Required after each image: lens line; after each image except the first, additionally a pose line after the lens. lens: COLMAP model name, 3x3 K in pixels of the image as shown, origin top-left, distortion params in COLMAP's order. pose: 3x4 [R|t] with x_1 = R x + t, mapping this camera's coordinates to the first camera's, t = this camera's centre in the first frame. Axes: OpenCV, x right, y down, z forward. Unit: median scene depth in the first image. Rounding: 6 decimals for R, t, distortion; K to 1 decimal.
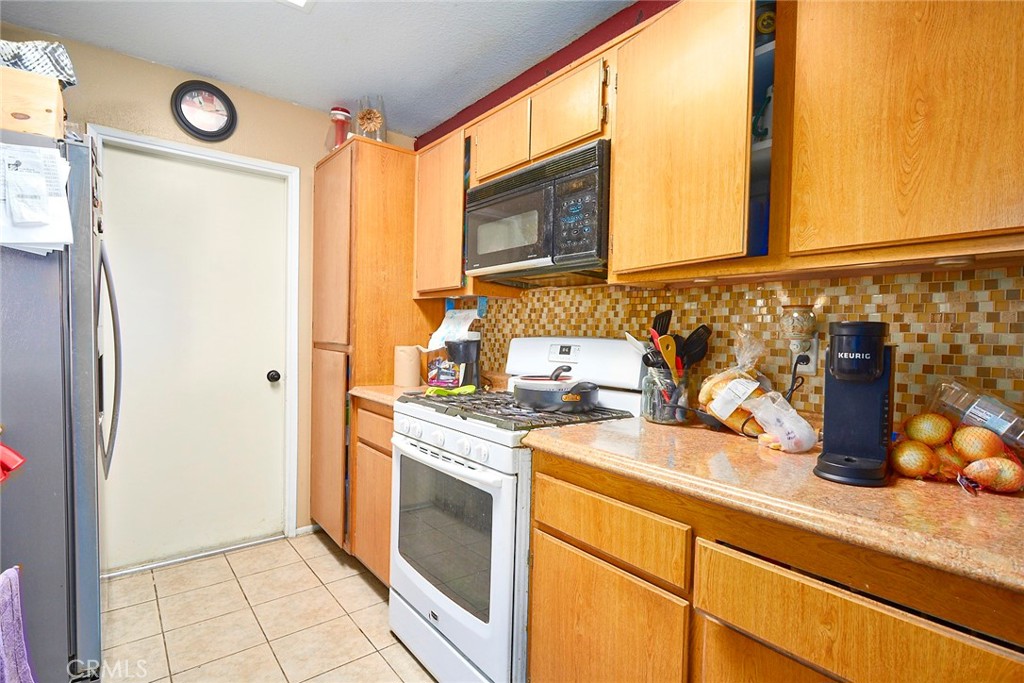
lens RADIAL K [[500.4, 0, 520.9], [0, 500.4, 347.8], [0, 0, 1]] dist [0.003194, -0.000069]
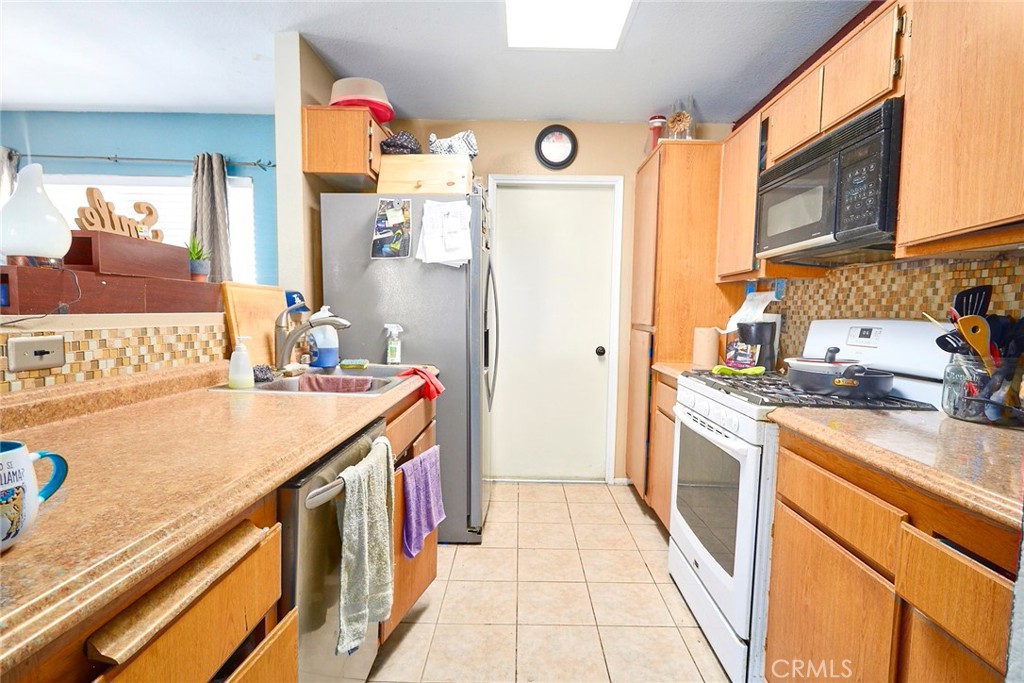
lens RADIAL K [[500.4, 0, 520.9], [0, 500.4, 347.8], [0, 0, 1]] dist [0.003194, -0.000069]
pose [[0.773240, 0.038501, -0.632943, 0.186009], [-0.019940, 0.999138, 0.036417, 0.010892], [0.633800, -0.015538, 0.773341, -0.102908]]
